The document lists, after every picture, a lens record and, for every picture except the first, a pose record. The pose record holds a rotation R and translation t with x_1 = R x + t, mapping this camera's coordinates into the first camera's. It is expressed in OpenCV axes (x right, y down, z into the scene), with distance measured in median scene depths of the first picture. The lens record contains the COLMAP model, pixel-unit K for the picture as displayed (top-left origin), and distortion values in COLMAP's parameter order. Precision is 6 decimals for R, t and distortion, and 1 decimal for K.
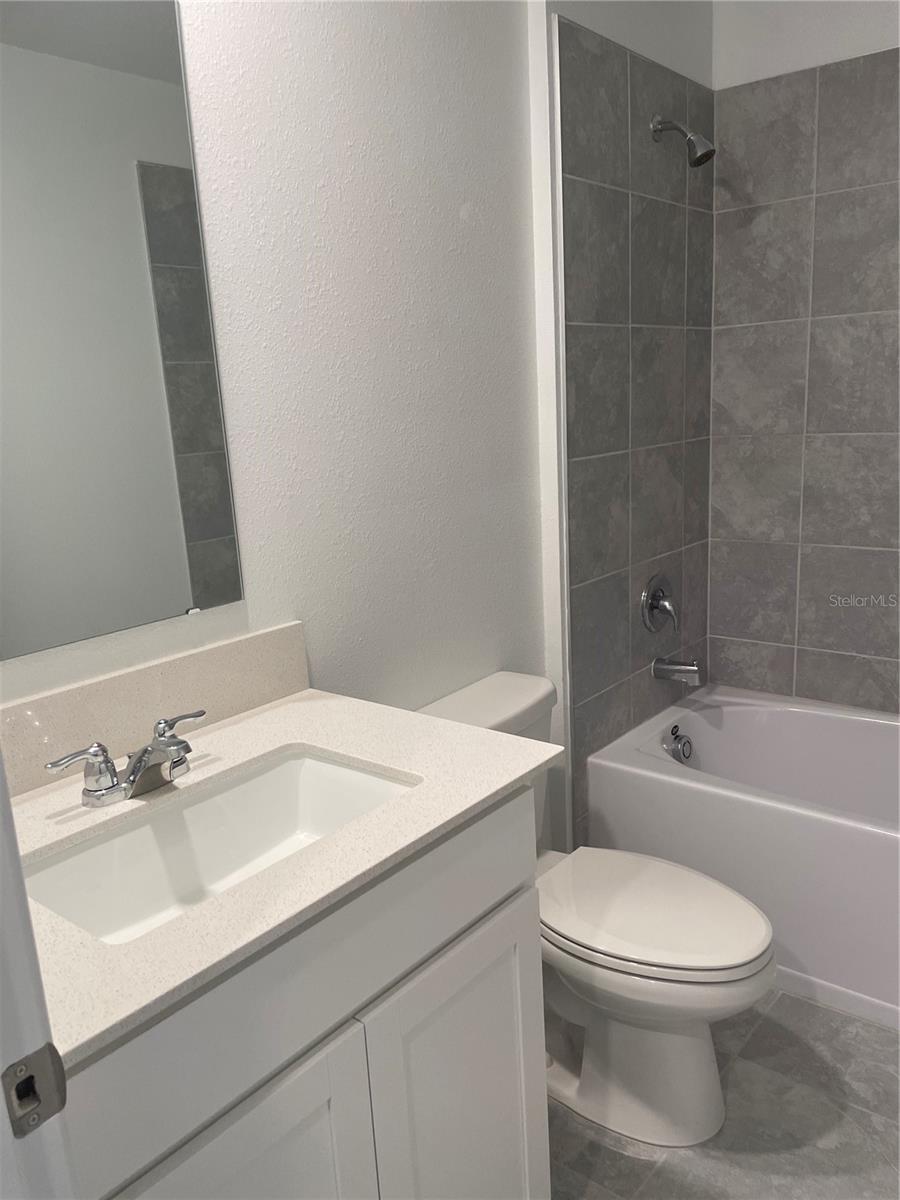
lens RADIAL K [[913.4, 0, 444.9], [0, 913.4, 603.3], [0, 0, 1]] dist [0.086524, -0.131421]
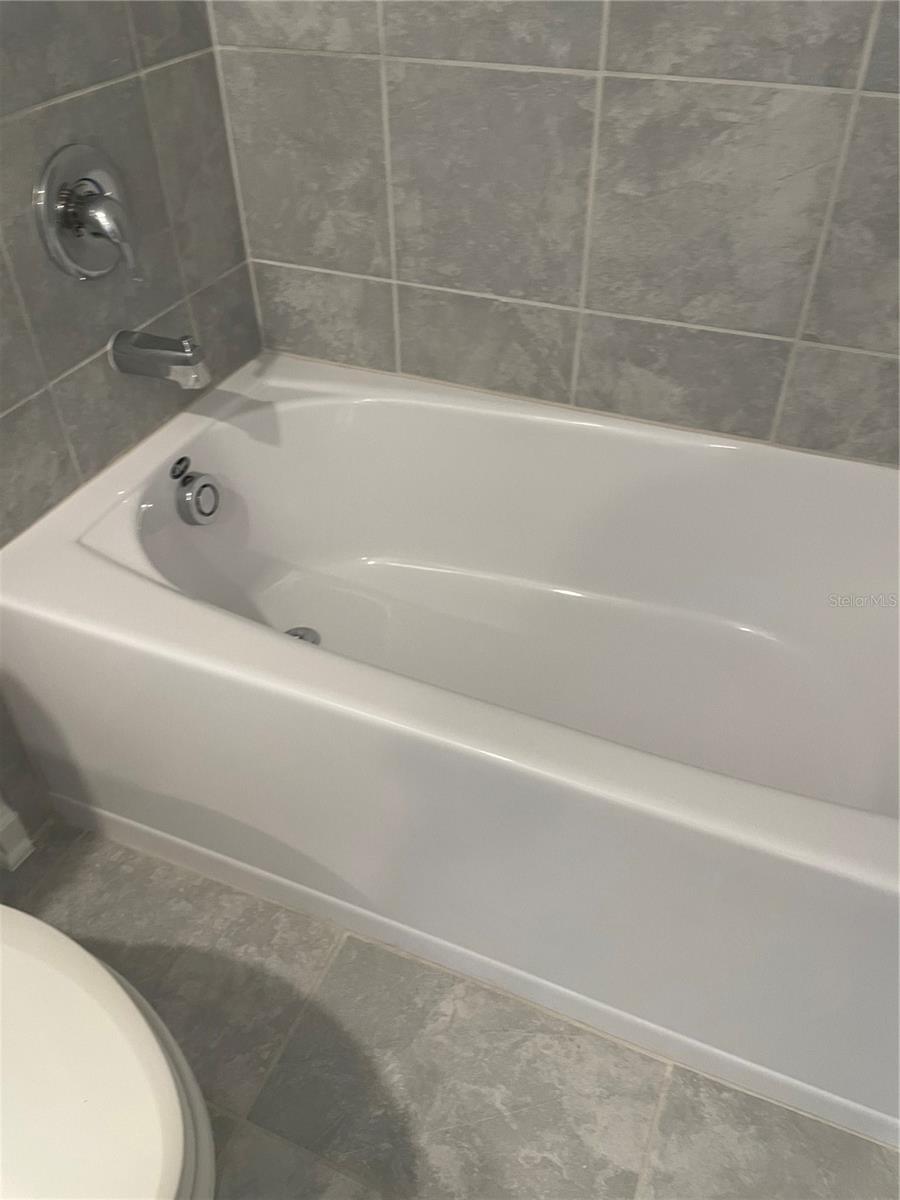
lens RADIAL K [[913.4, 0, 444.9], [0, 913.4, 603.3], [0, 0, 1]] dist [0.086524, -0.131421]
pose [[0.959697, -0.156206, 0.233627, 0.253956], [0.031671, 0.886121, 0.462371, -0.034165], [-0.279247, -0.436337, 0.855355, 0.451027]]
